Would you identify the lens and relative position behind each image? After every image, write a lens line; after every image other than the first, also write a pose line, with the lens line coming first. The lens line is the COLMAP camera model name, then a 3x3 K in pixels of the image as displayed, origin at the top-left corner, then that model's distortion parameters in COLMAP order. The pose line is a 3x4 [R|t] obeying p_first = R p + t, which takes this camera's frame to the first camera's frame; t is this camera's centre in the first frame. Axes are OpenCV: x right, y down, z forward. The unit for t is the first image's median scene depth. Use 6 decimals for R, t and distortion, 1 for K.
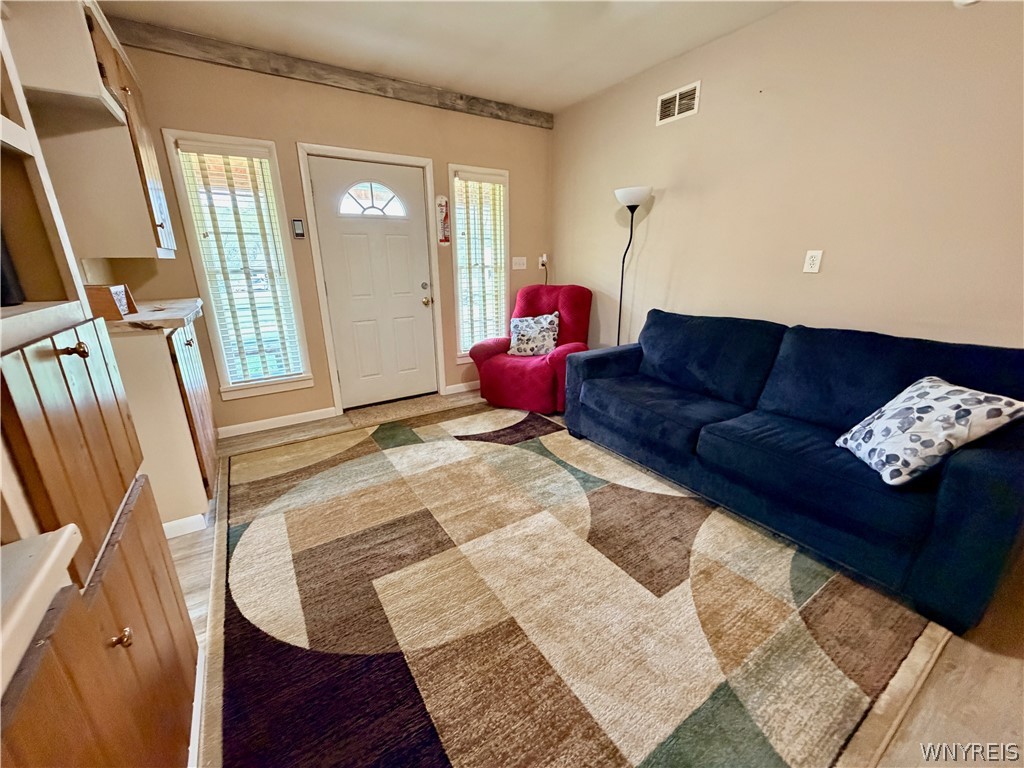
lens RADIAL K [[408.1, 0, 509.3], [0, 408.1, 385.9], [0, 0, 1]] dist [-0.000747, 0.000126]
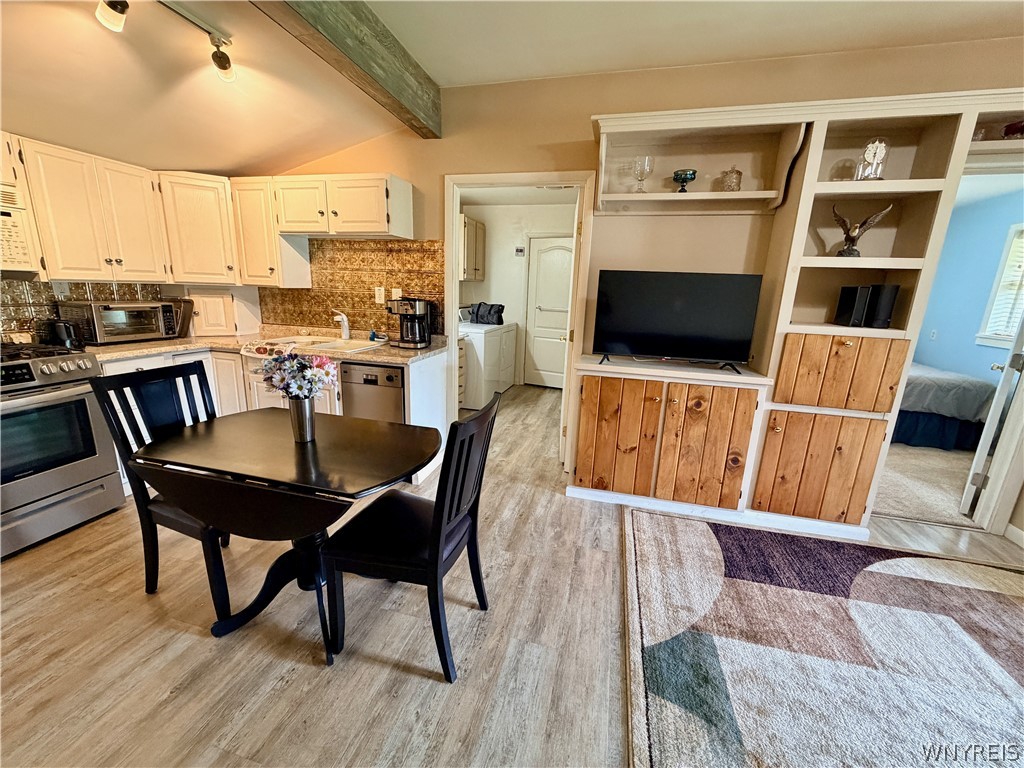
lens RADIAL K [[408.1, 0, 509.3], [0, 408.1, 385.9], [0, 0, 1]] dist [-0.000747, 0.000126]
pose [[-0.735488, 0.141933, -0.662505, 0.594182], [-0.228801, 0.868342, 0.440037, -0.128168], [0.637737, 0.475224, -0.606180, 0.337168]]
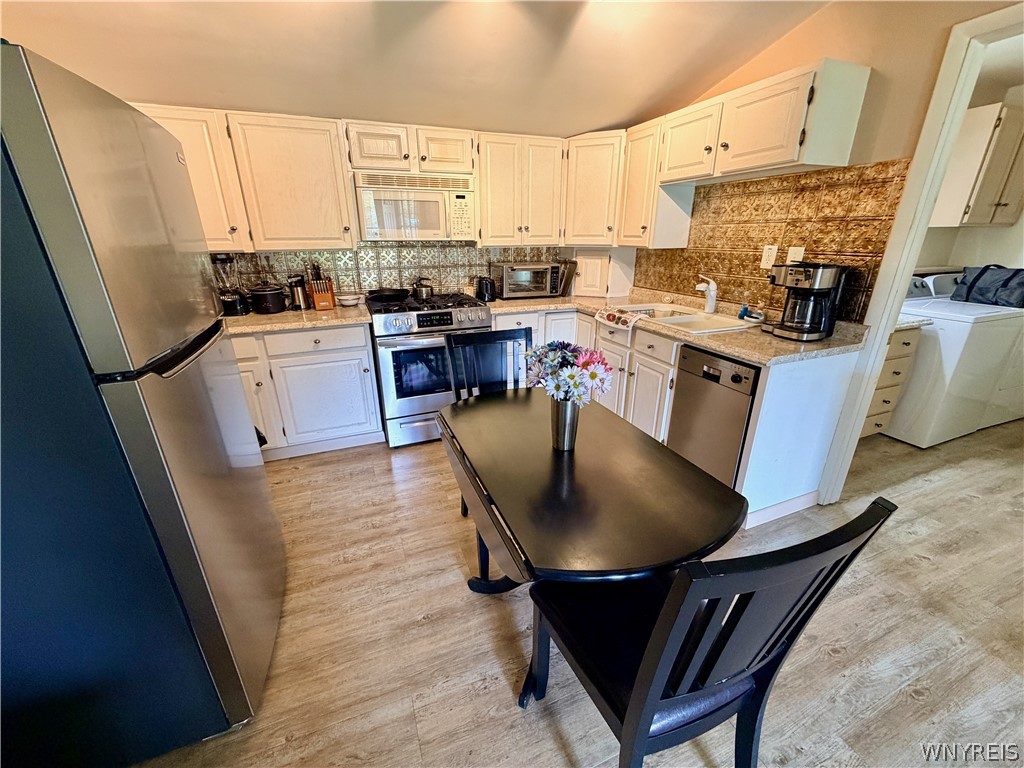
lens RADIAL K [[408.1, 0, 509.3], [0, 408.1, 385.9], [0, 0, 1]] dist [-0.000747, 0.000126]
pose [[-0.981396, -0.052302, 0.184735, 0.435038], [0.071510, 0.793379, 0.604512, -0.094574], [-0.178182, 0.606476, -0.774879, 0.196463]]
